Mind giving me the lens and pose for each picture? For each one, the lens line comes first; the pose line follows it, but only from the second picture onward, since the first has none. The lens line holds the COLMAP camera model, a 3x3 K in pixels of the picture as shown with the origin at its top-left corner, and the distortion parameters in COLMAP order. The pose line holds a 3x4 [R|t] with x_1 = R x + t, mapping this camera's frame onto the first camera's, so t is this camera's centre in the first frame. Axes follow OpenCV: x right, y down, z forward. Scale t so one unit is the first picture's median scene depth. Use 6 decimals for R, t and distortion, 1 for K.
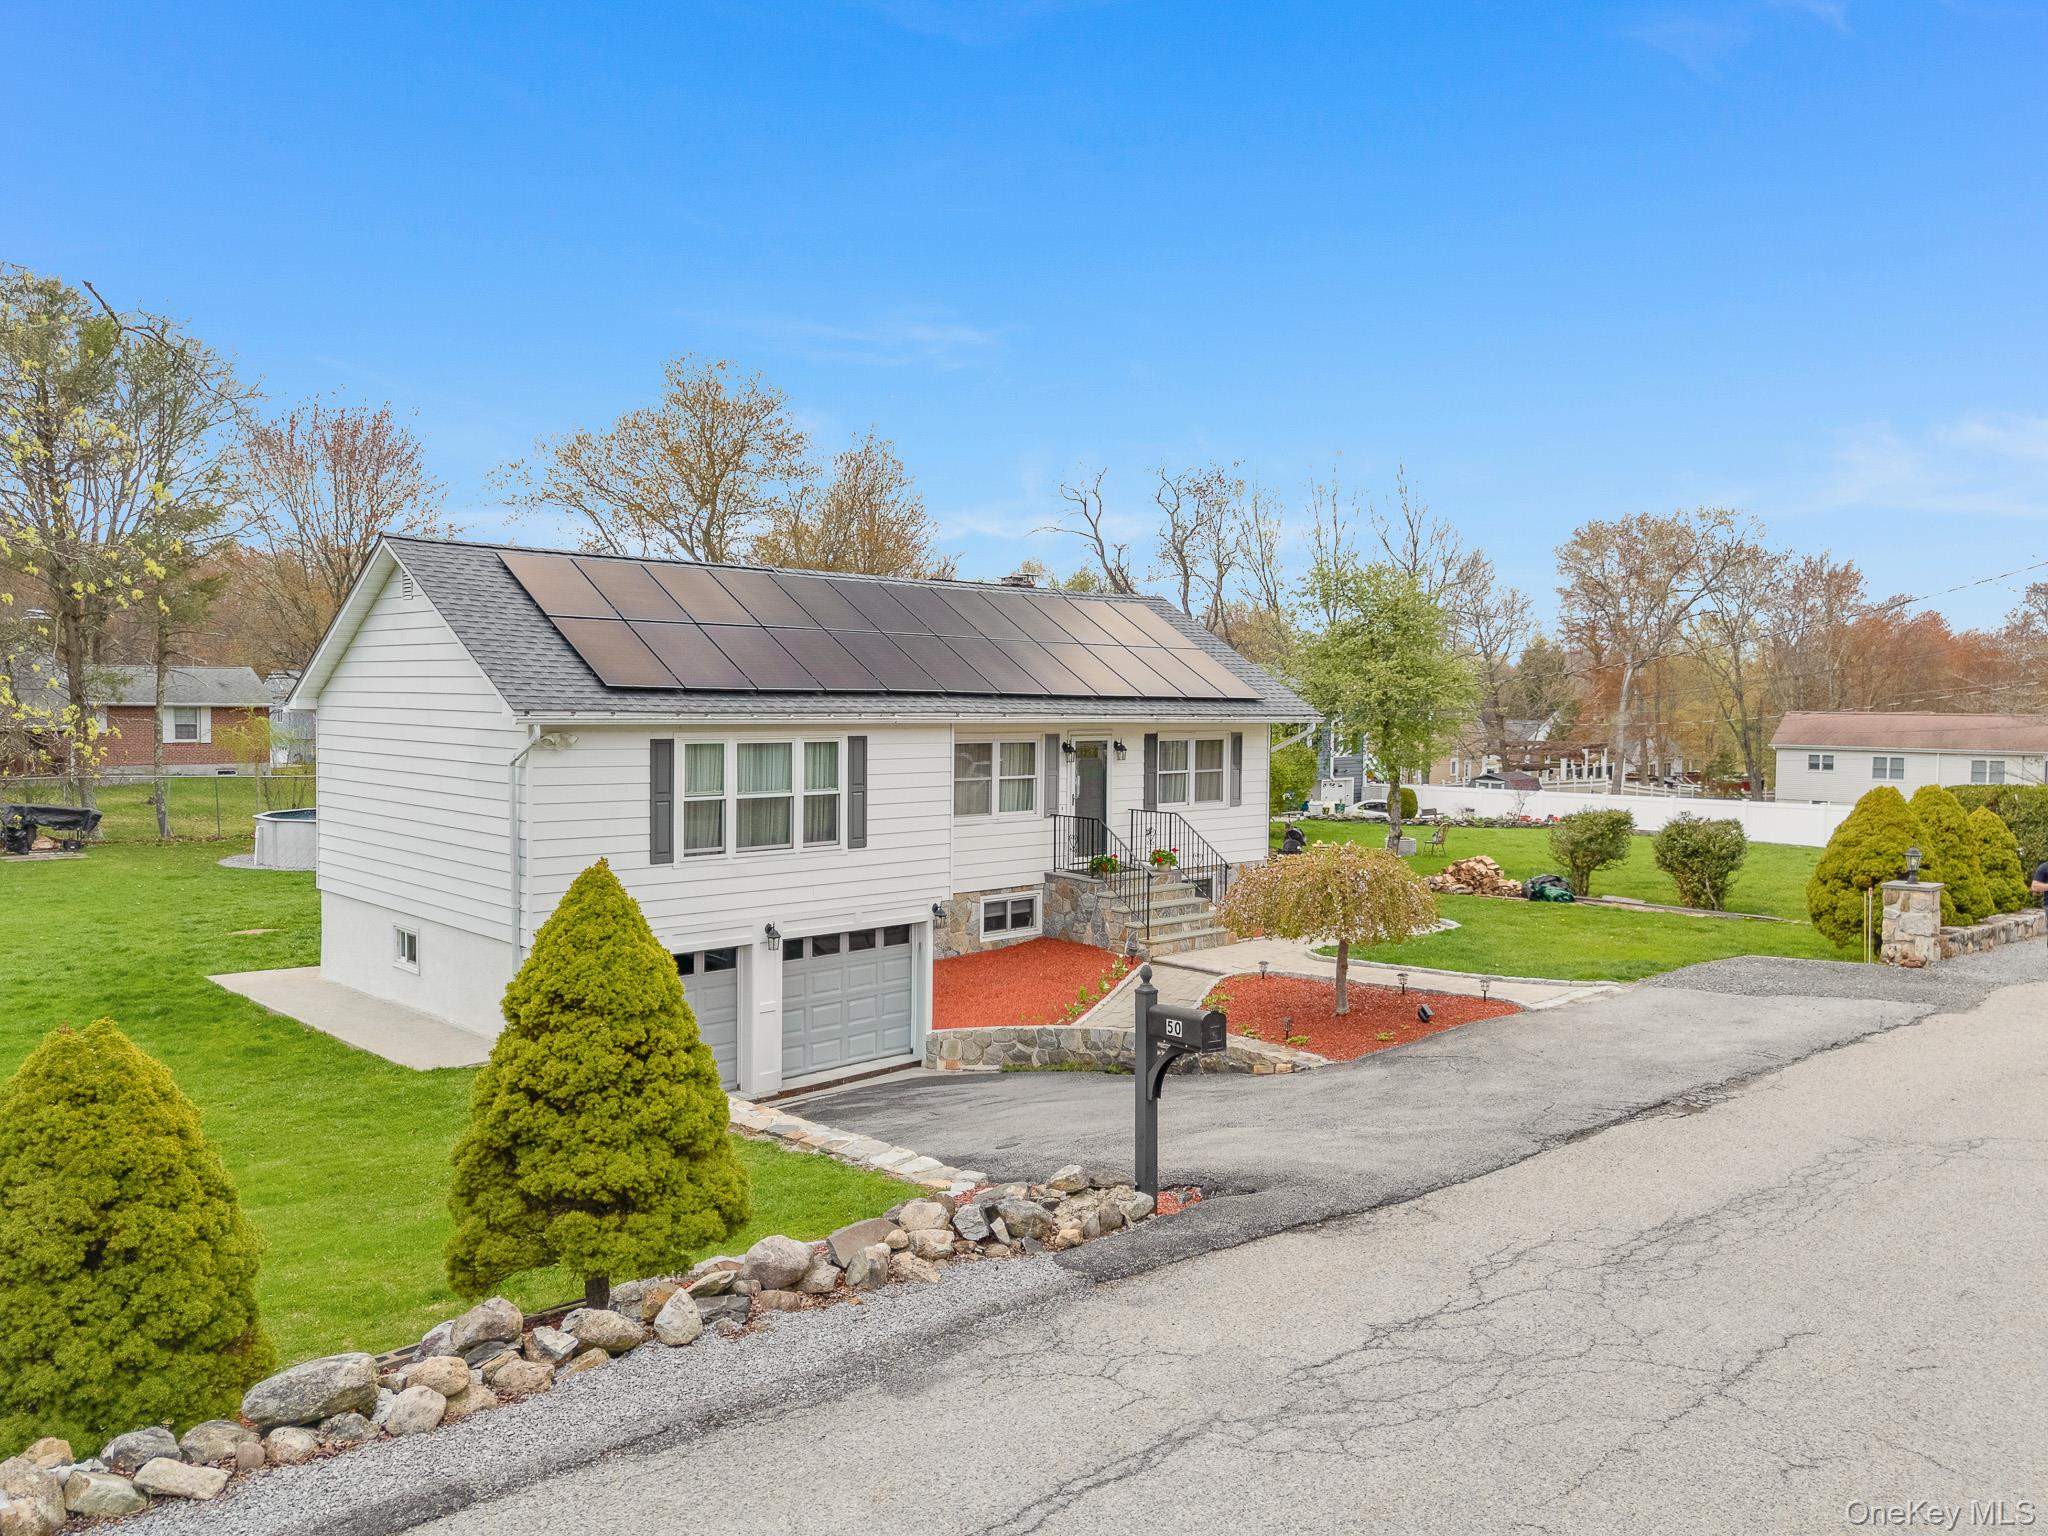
lens RADIAL K [[1497.8, 0, 1034.5], [0, 1497.8, 765.4], [0, 0, 1]] dist [0.064260, -0.060638]
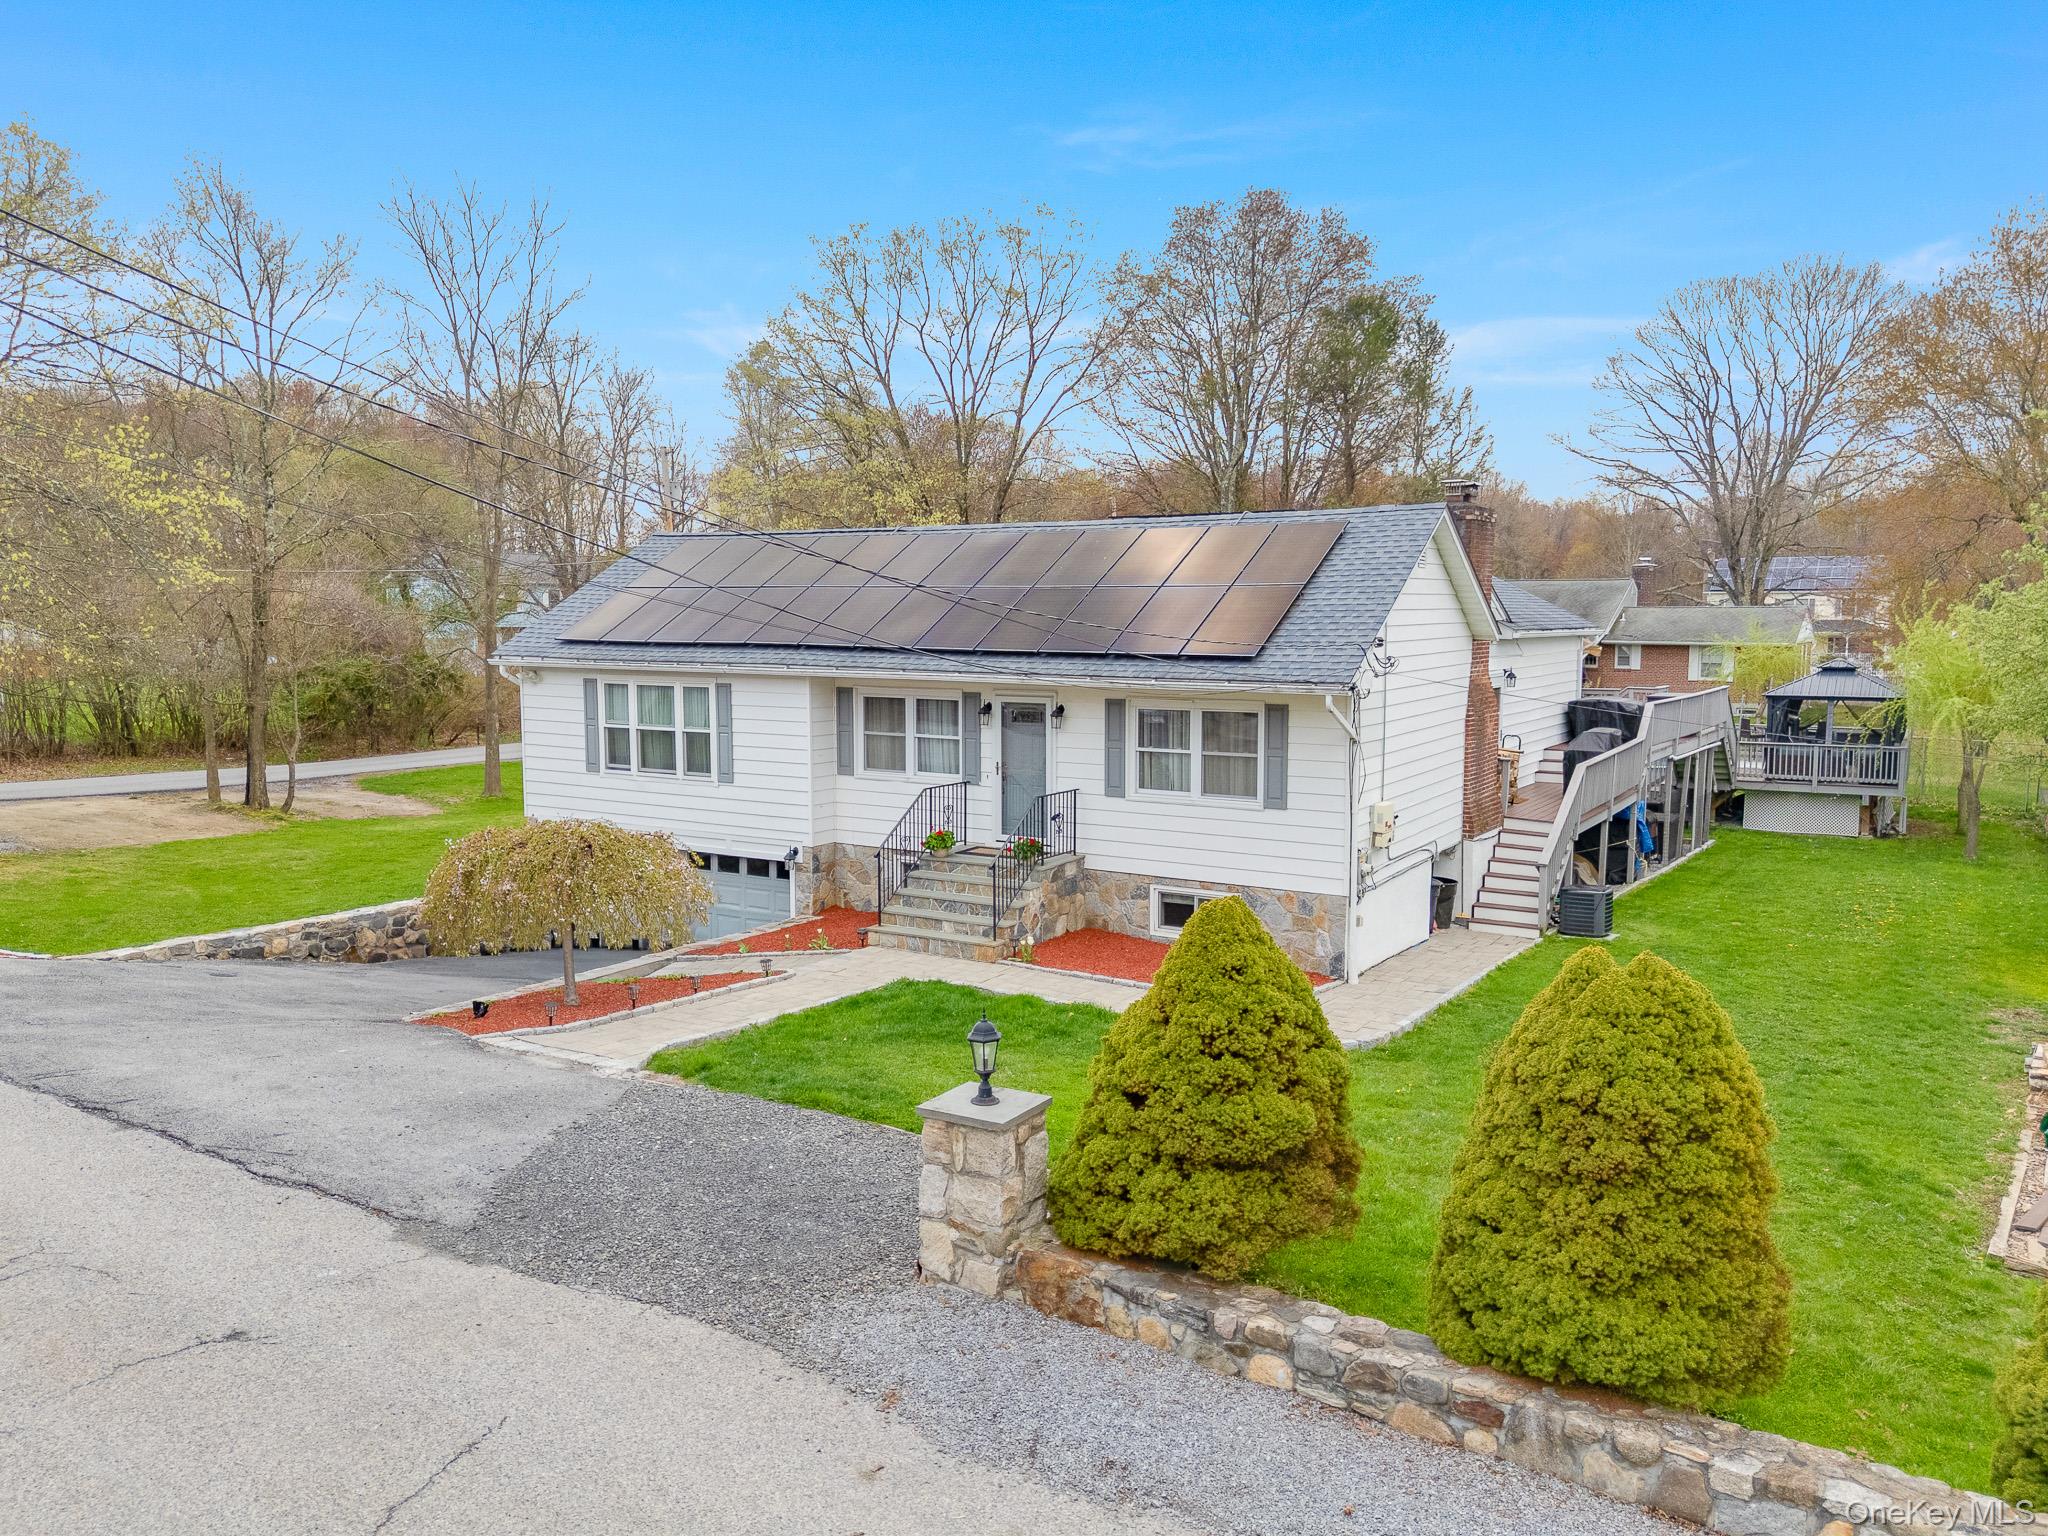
lens RADIAL K [[1497.8, 0, 1034.5], [0, 1497.8, 765.4], [0, 0, 1]] dist [0.064260, -0.060638]
pose [[0.262027, 0.088157, -0.961026, 1.028764], [-0.045012, 0.995852, 0.079079, -0.057752], [0.964010, 0.022536, 0.264908, 0.925832]]
